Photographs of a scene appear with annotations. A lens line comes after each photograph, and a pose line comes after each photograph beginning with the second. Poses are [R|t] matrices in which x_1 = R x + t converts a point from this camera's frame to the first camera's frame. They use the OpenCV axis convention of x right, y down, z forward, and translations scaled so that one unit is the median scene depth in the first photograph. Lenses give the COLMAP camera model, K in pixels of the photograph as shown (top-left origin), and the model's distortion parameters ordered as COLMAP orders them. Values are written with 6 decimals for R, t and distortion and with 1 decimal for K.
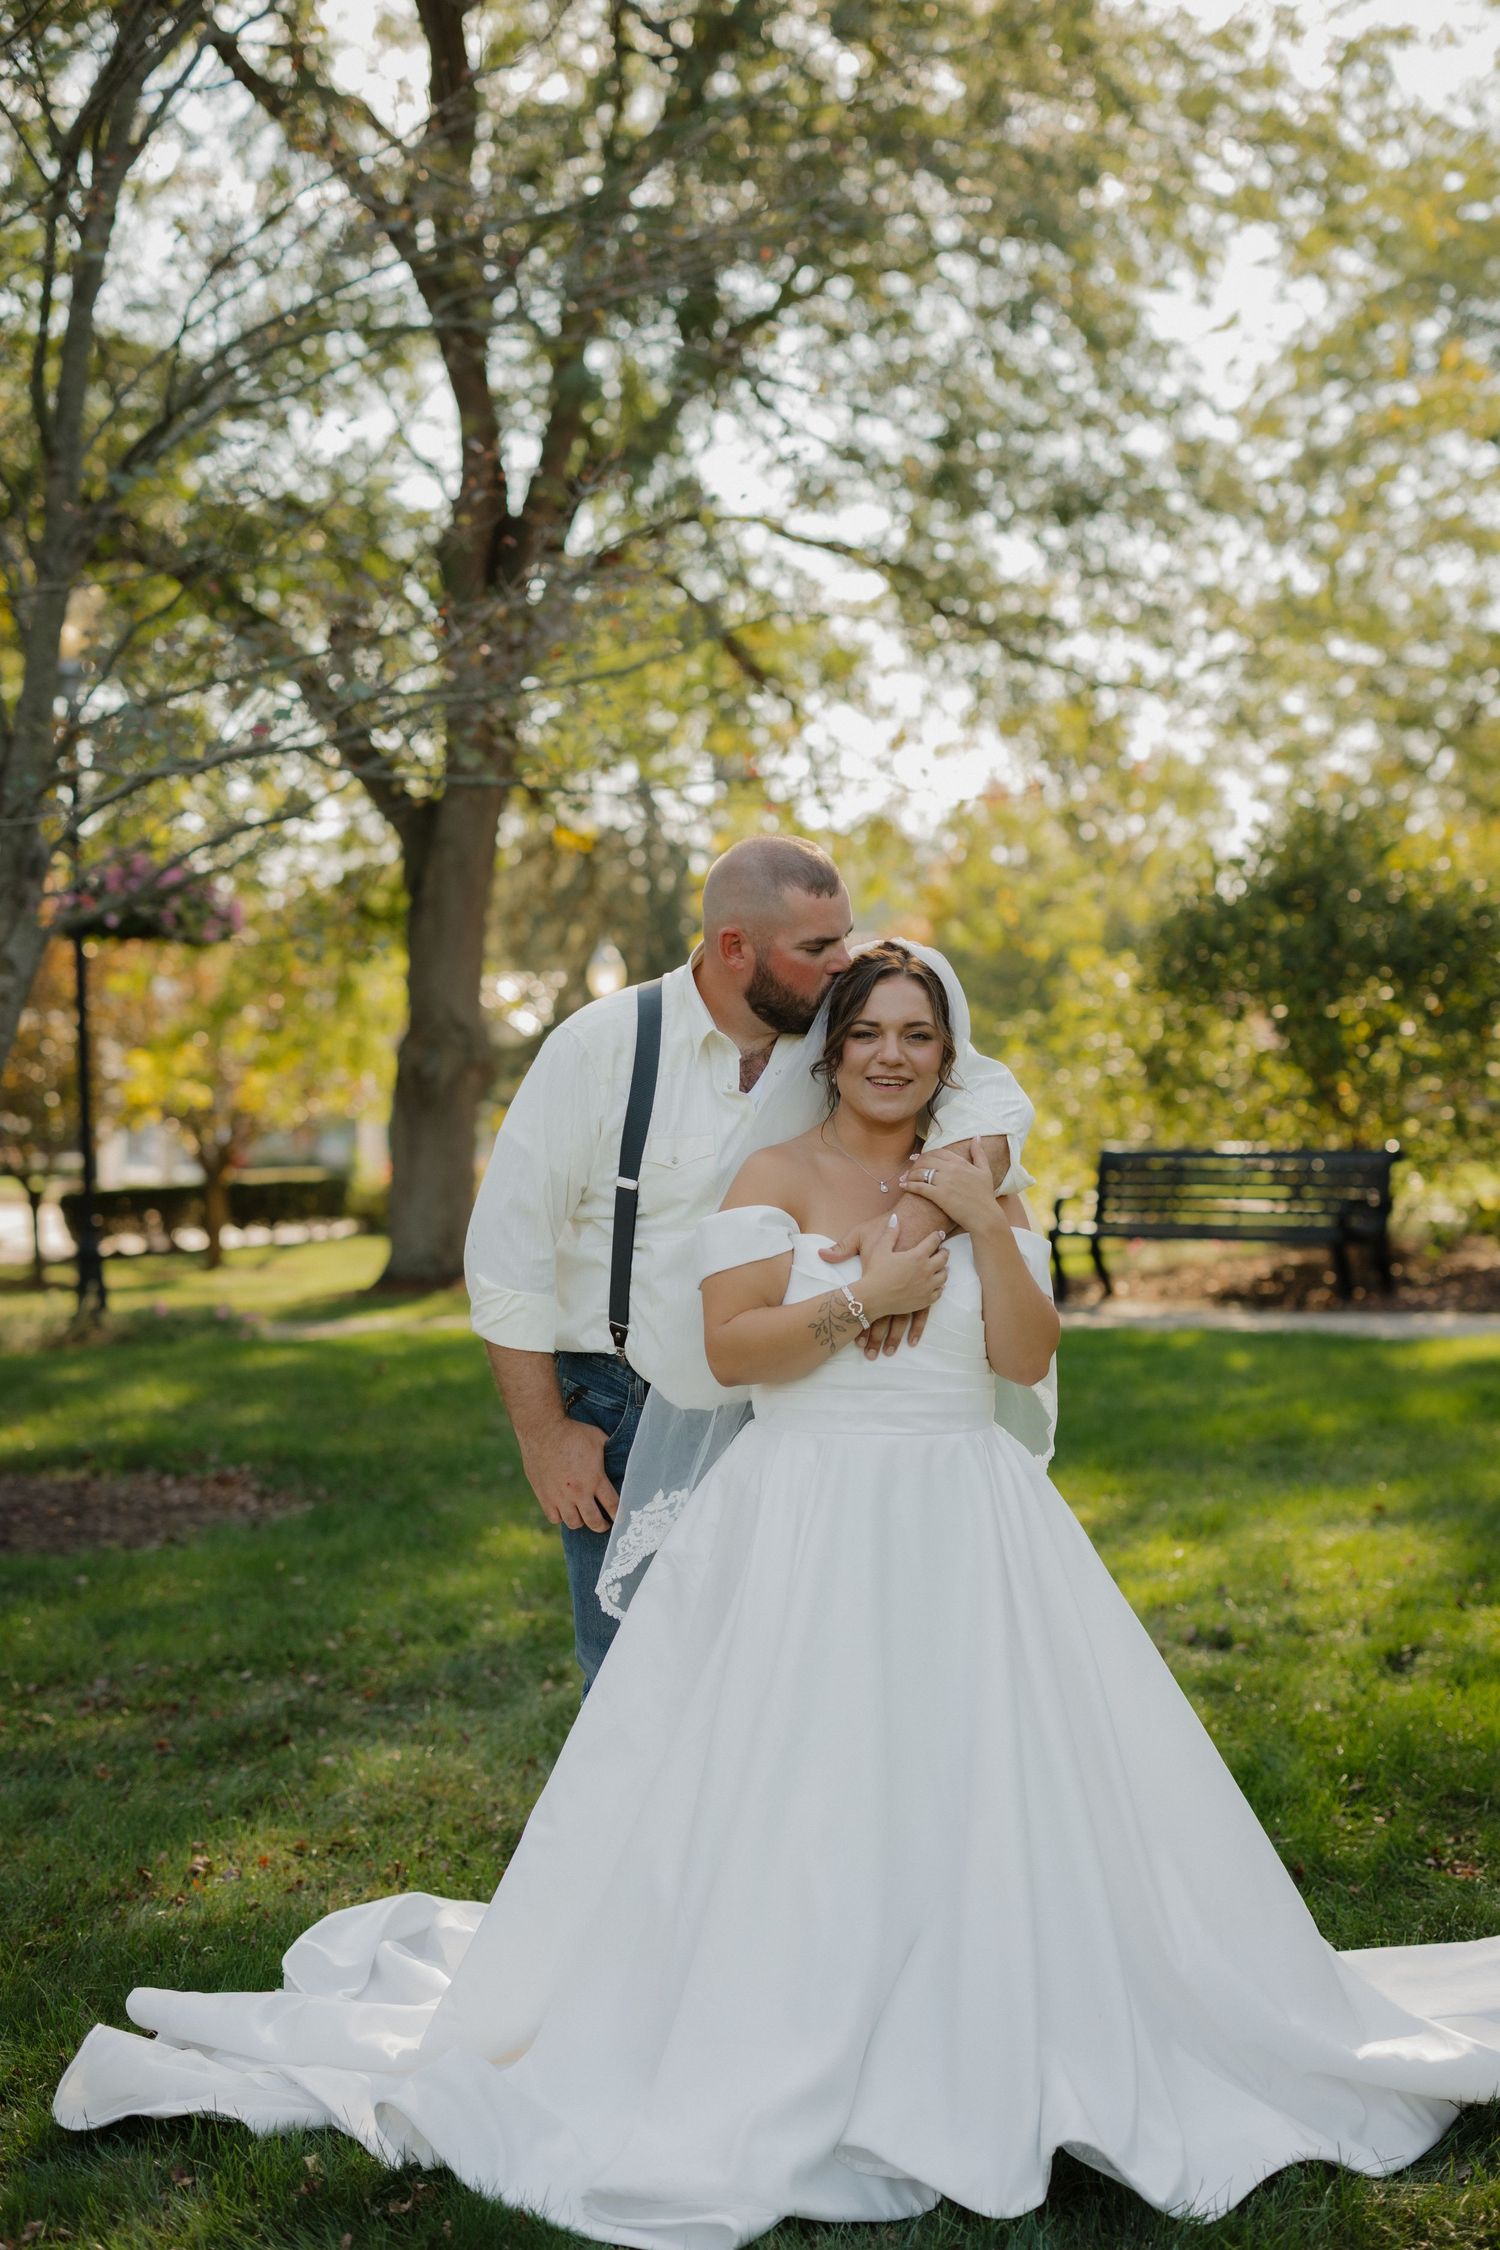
lens RADIAL K [[3506.8, 0, 750.0], [0, 3506.8, 1125.0], [0, 0, 1]] dist [-0.010140, -0.034410]
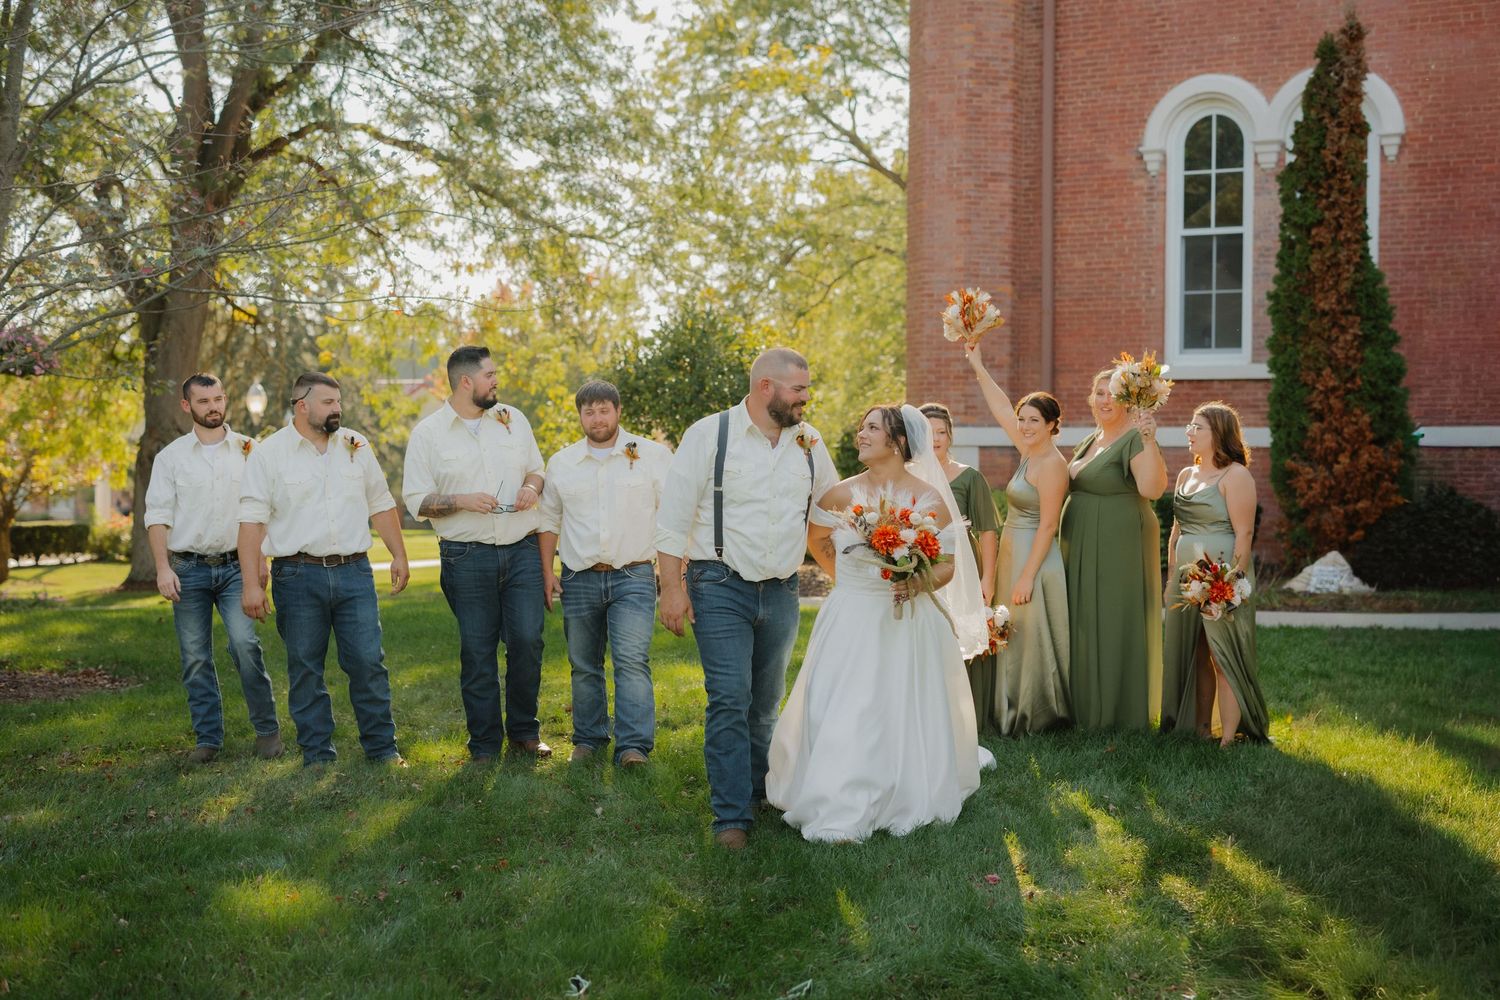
lens RADIAL K [[2337.9, 0, 750.0], [0, 2337.9, 500.0], [0, 0, 1]] dist [-0.010140, -0.034410]
pose [[0.983387, 0.012881, 0.181061, -0.016262], [-0.012429, 0.999916, -0.003633, 0.005739], [-0.181093, 0.001322, 0.983465, -0.120431]]
